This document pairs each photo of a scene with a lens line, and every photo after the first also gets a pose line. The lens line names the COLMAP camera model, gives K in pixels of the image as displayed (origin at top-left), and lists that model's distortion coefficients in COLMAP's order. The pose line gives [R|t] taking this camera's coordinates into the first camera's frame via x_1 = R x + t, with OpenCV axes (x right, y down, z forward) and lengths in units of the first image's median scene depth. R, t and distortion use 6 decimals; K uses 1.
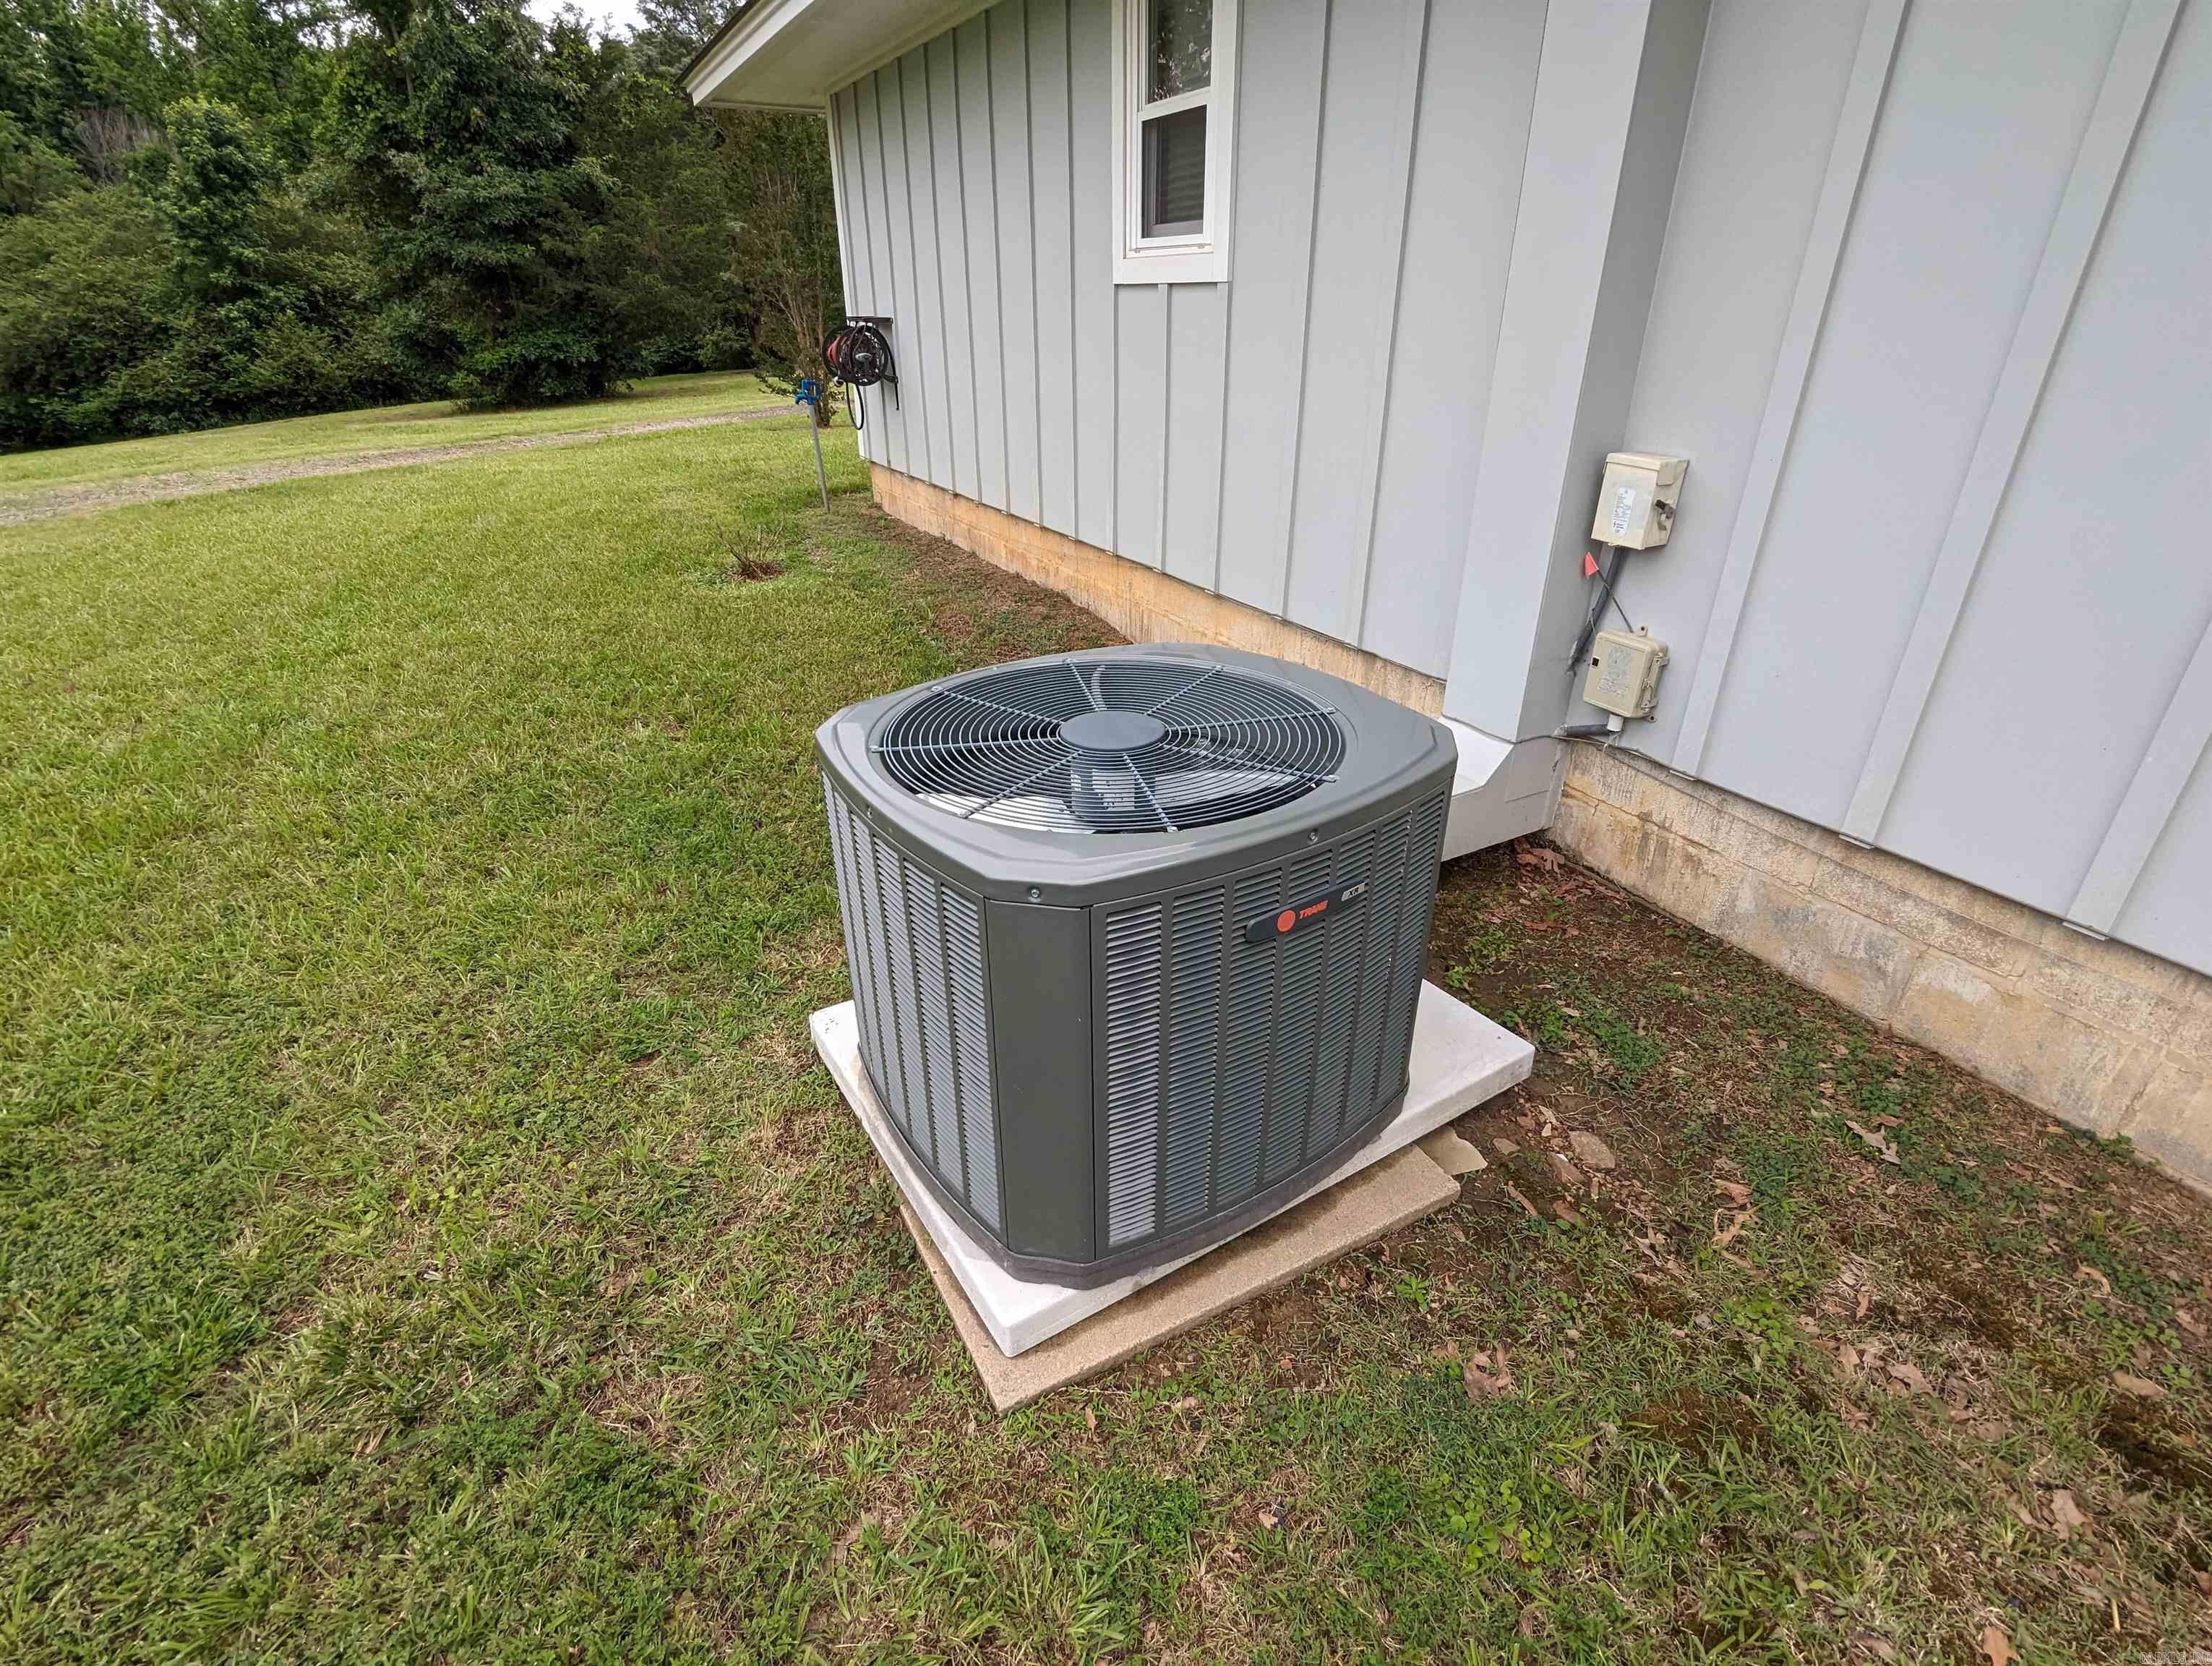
lens RADIAL K [[1058.6, 0, 1106.0], [0, 1058.6, 833.0], [0, 0, 1]] dist [-0.000693, 0.000353]
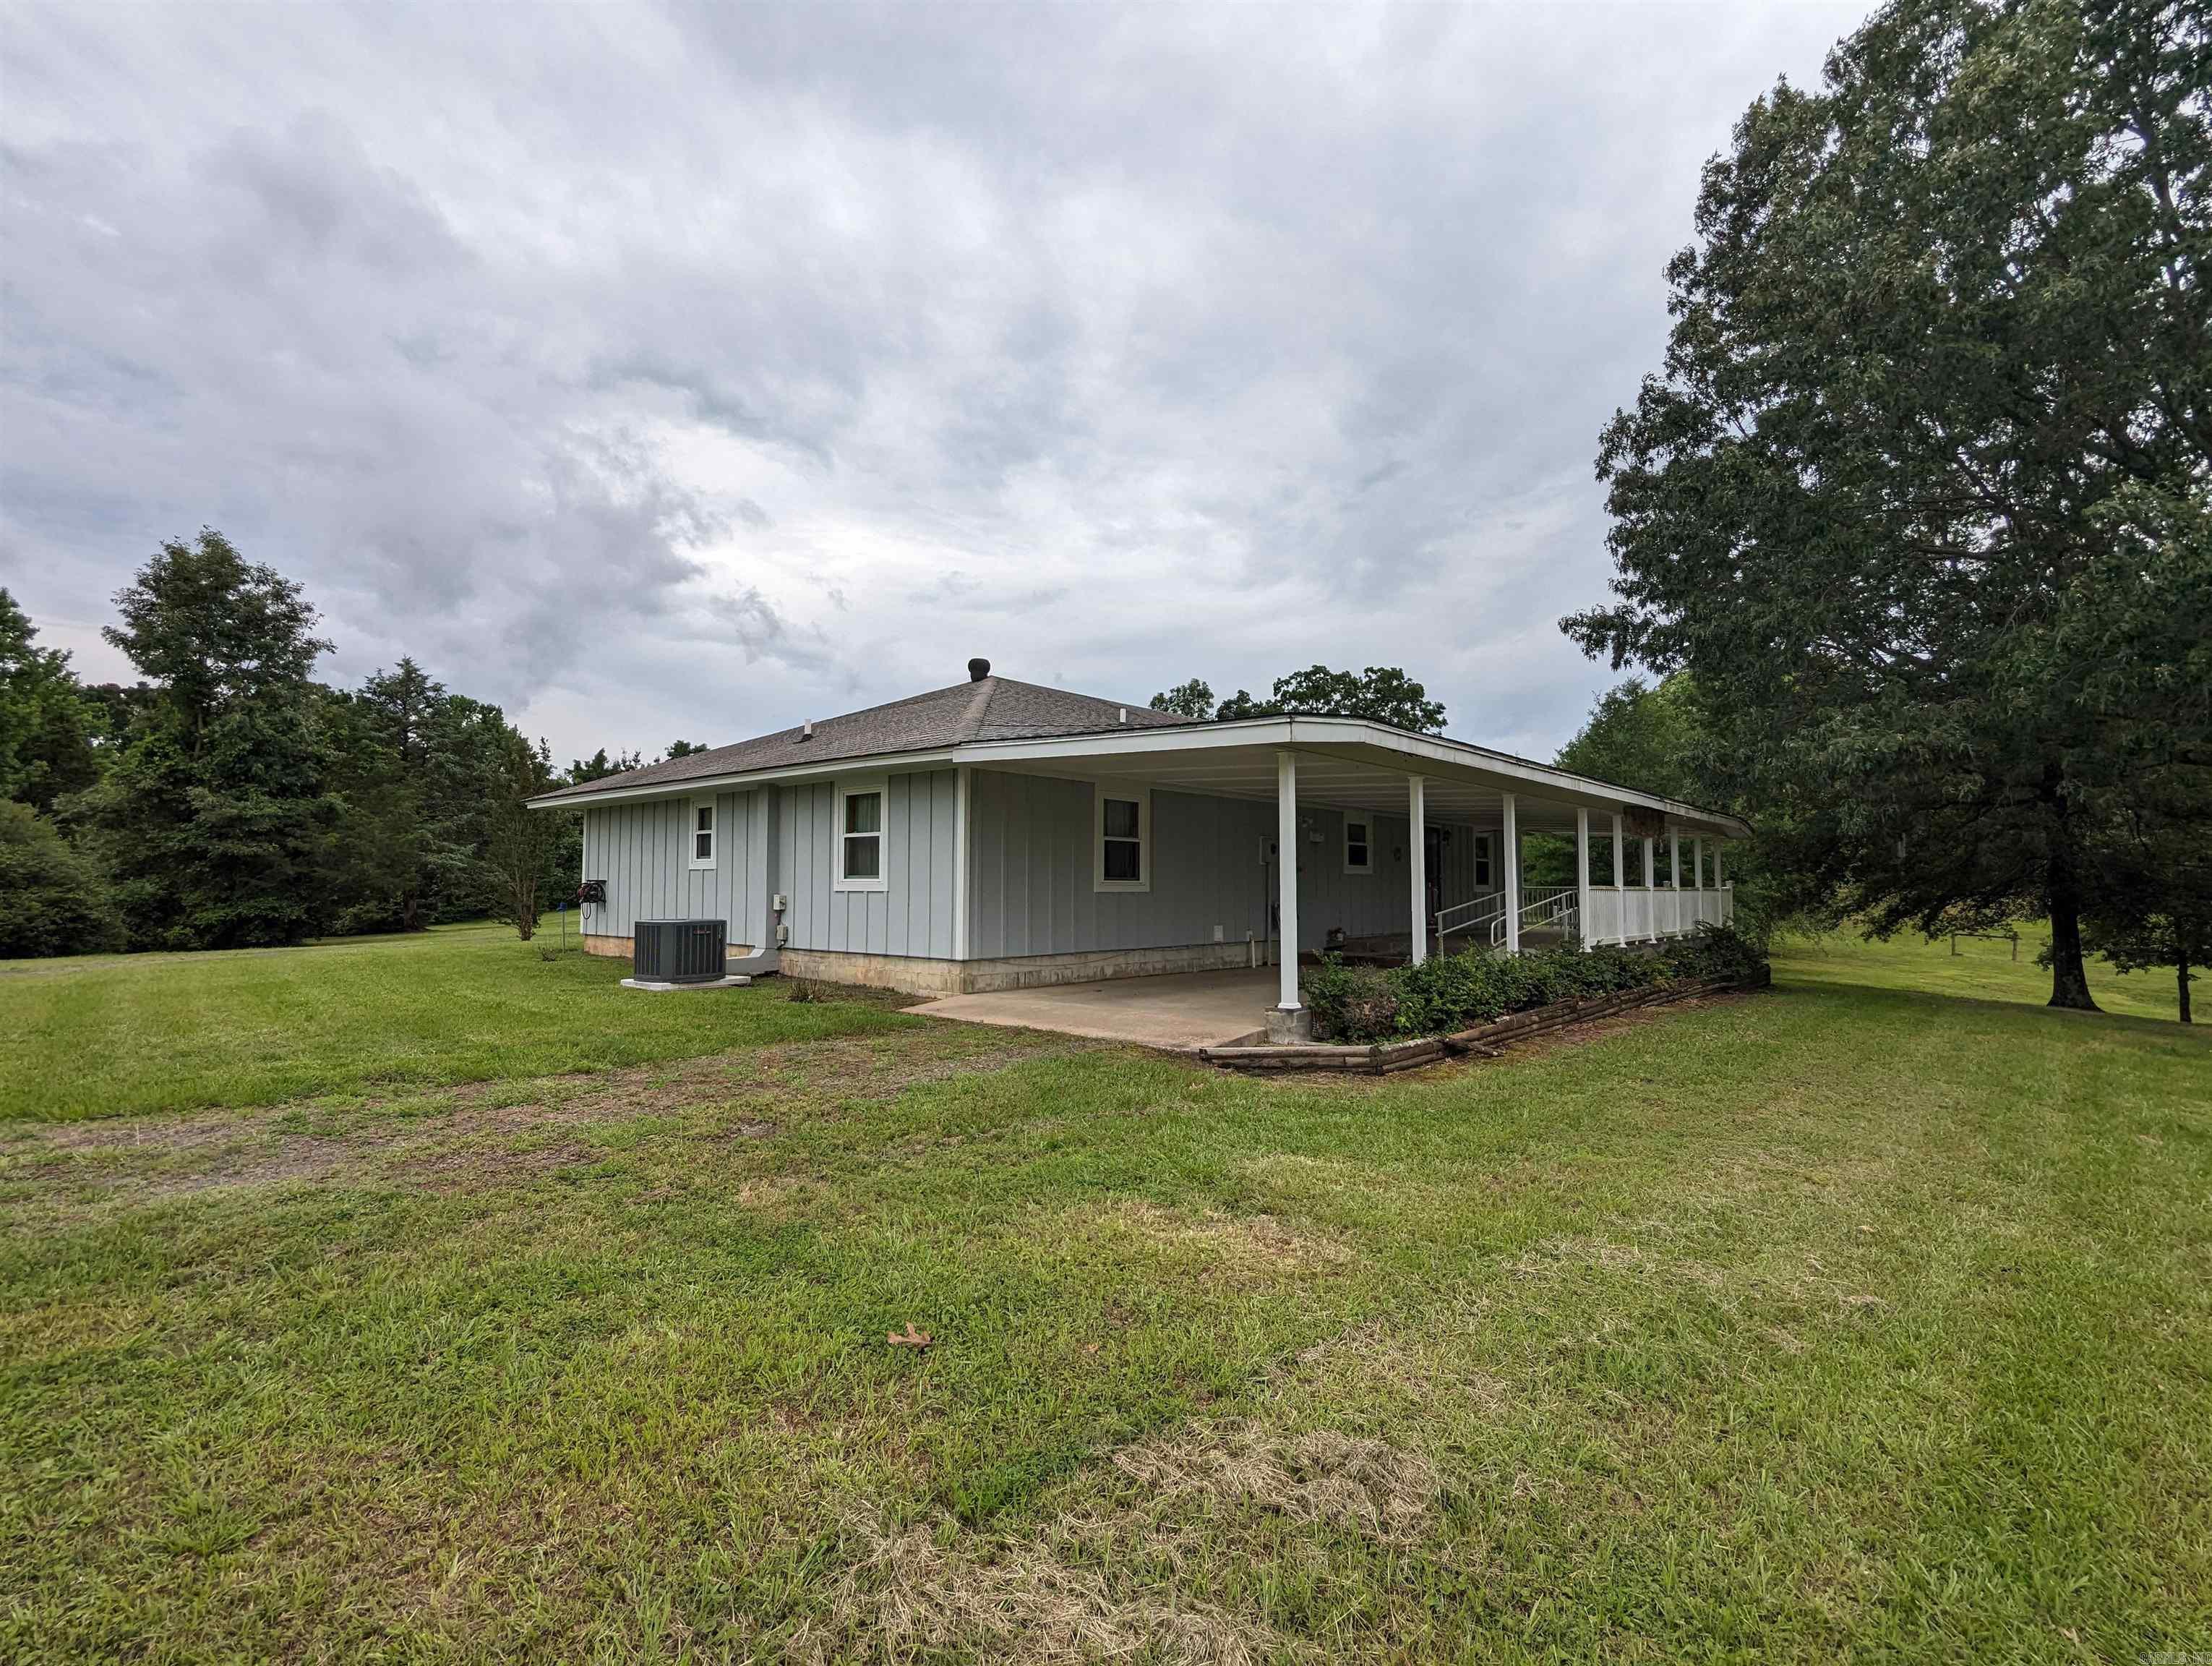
lens RADIAL K [[1058.6, 0, 1106.0], [0, 1058.6, 833.0], [0, 0, 1]] dist [-0.000693, 0.000353]
pose [[0.939231, 0.025039, 0.342371, 0.022067], [0.148585, 0.869421, -0.471200, 0.277429], [-0.309463, 0.493437, 0.812867, -0.526130]]
